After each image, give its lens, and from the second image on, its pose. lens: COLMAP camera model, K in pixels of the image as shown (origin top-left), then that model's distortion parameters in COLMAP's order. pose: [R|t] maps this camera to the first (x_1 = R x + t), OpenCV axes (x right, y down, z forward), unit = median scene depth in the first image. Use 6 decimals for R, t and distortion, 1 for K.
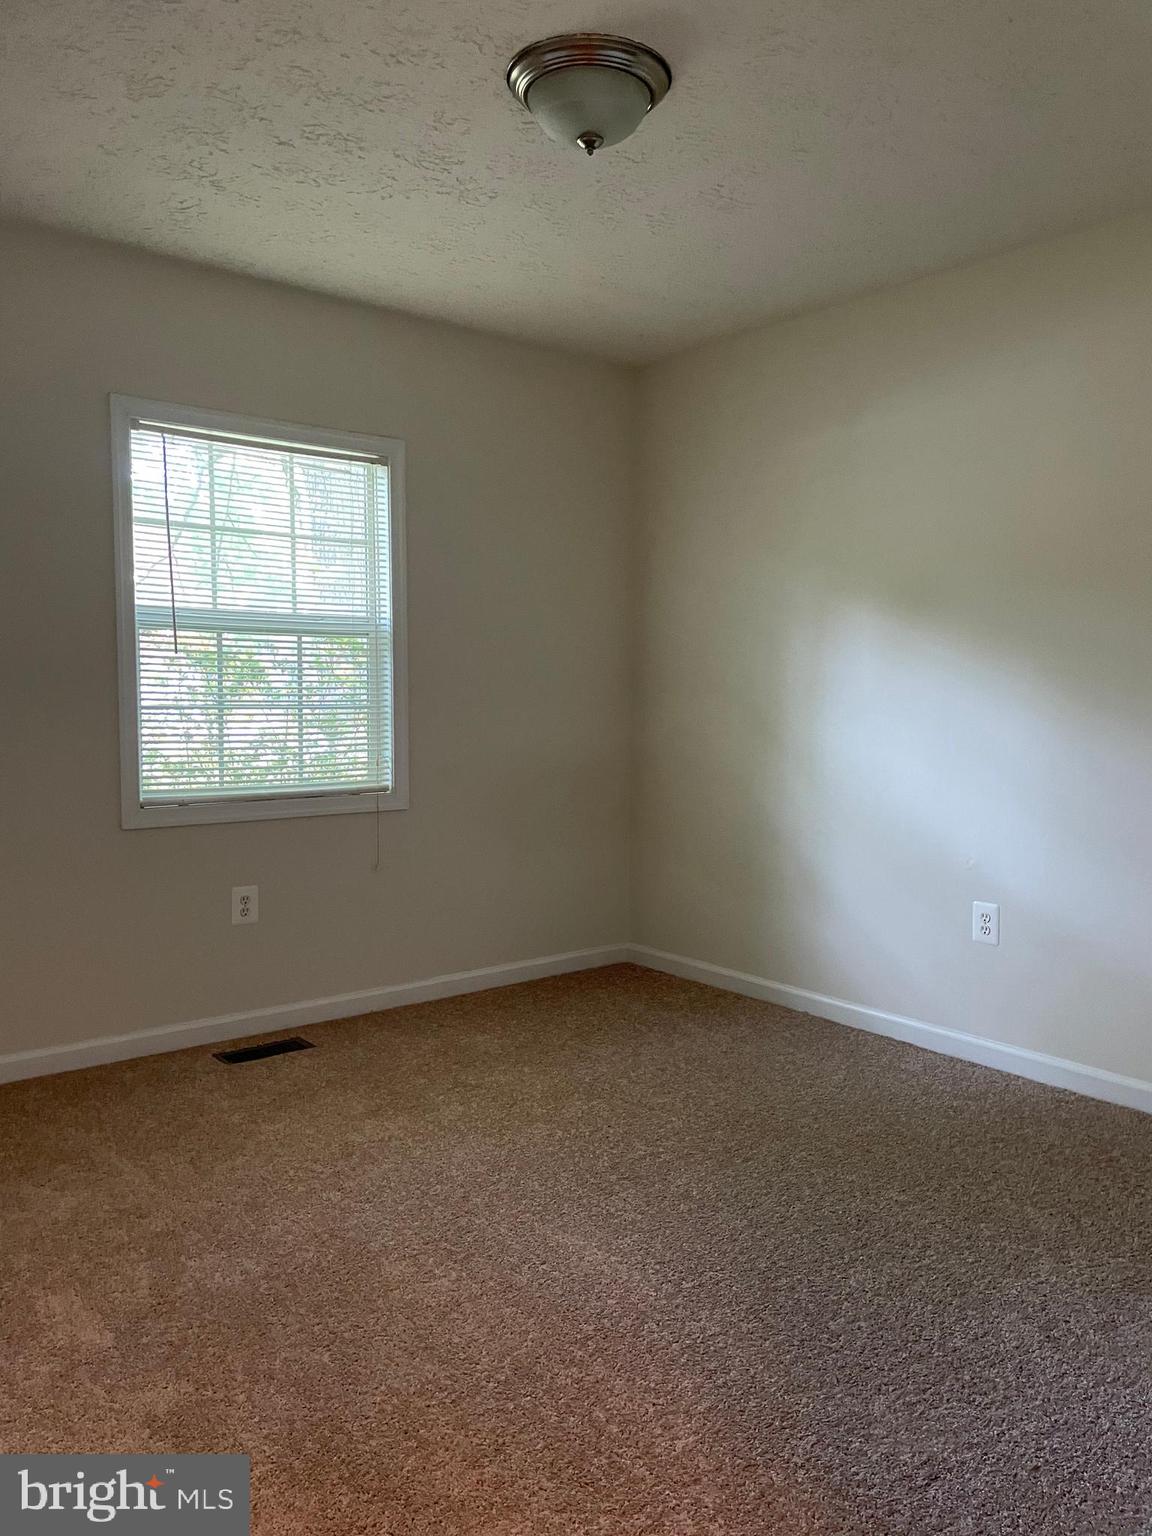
lens RADIAL K [[1184.4, 0, 576.0], [0, 1184.4, 768.0], [0, 0, 1]] dist [-0.006346, -0.004443]
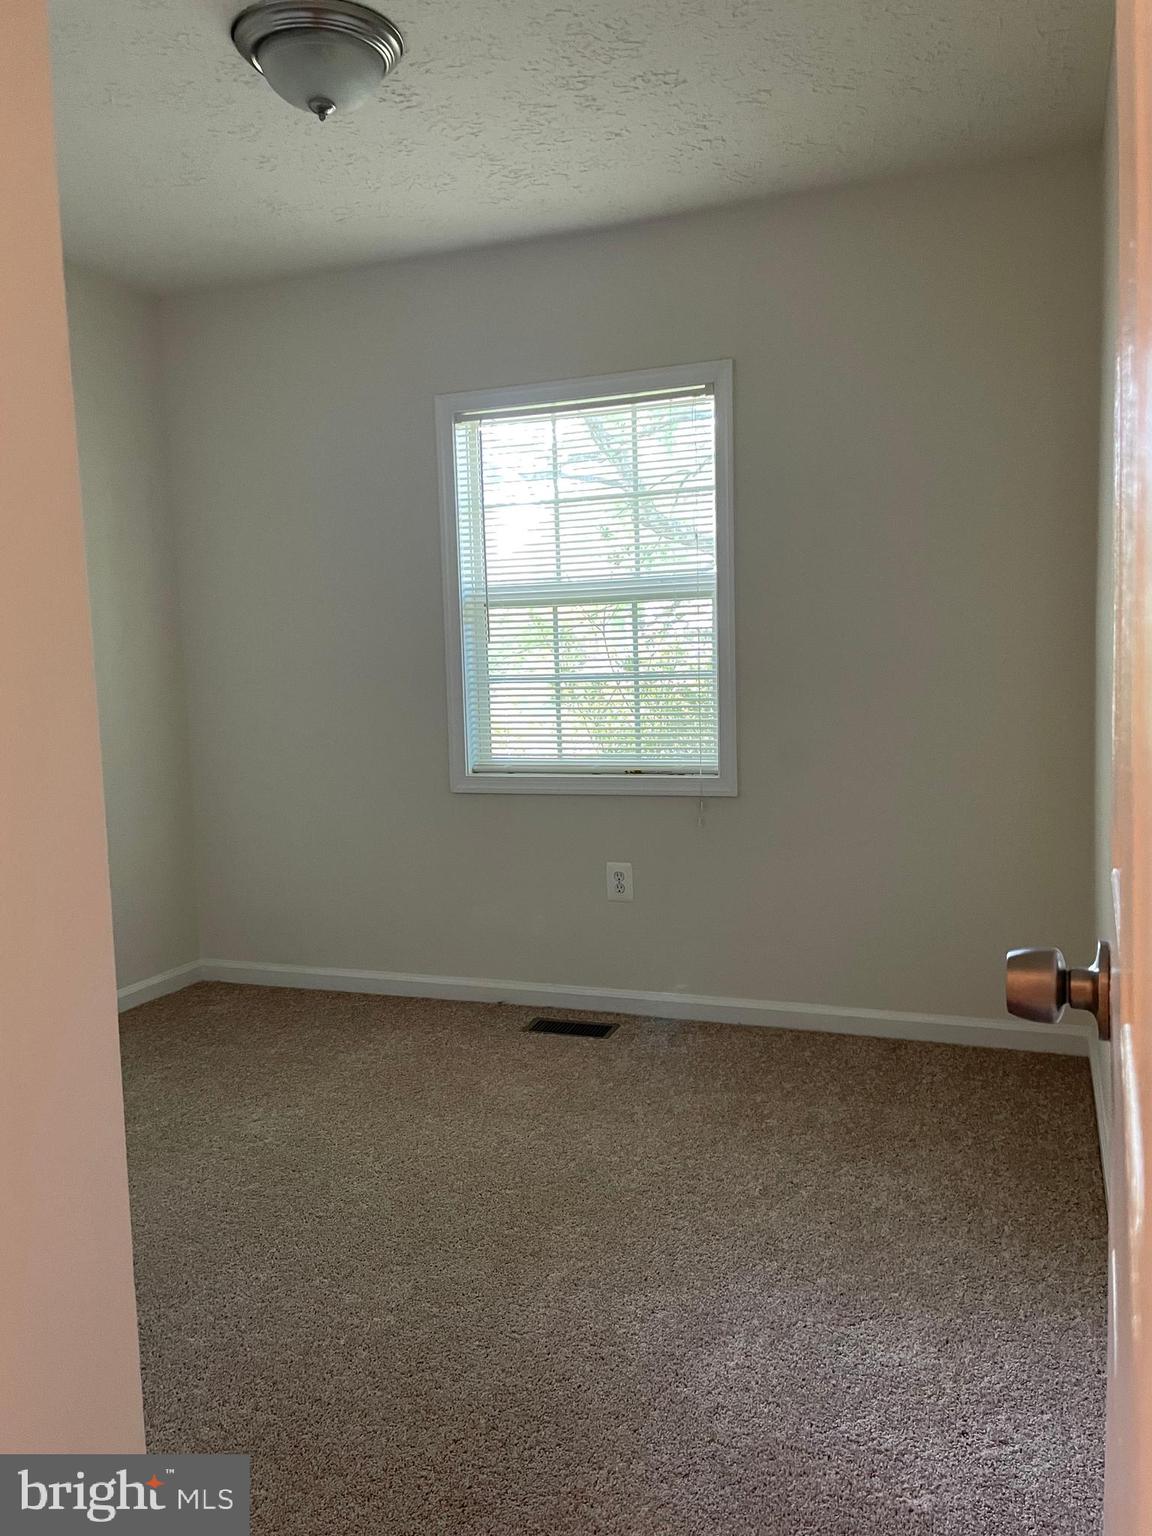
lens RADIAL K [[1184.4, 0, 576.0], [0, 1184.4, 768.0], [0, 0, 1]] dist [-0.006346, -0.004443]
pose [[0.448230, 0.053895, -0.892292, 0.579077], [-0.020527, 0.998538, 0.050000, -0.026375], [0.893683, -0.004095, 0.448681, 0.530133]]
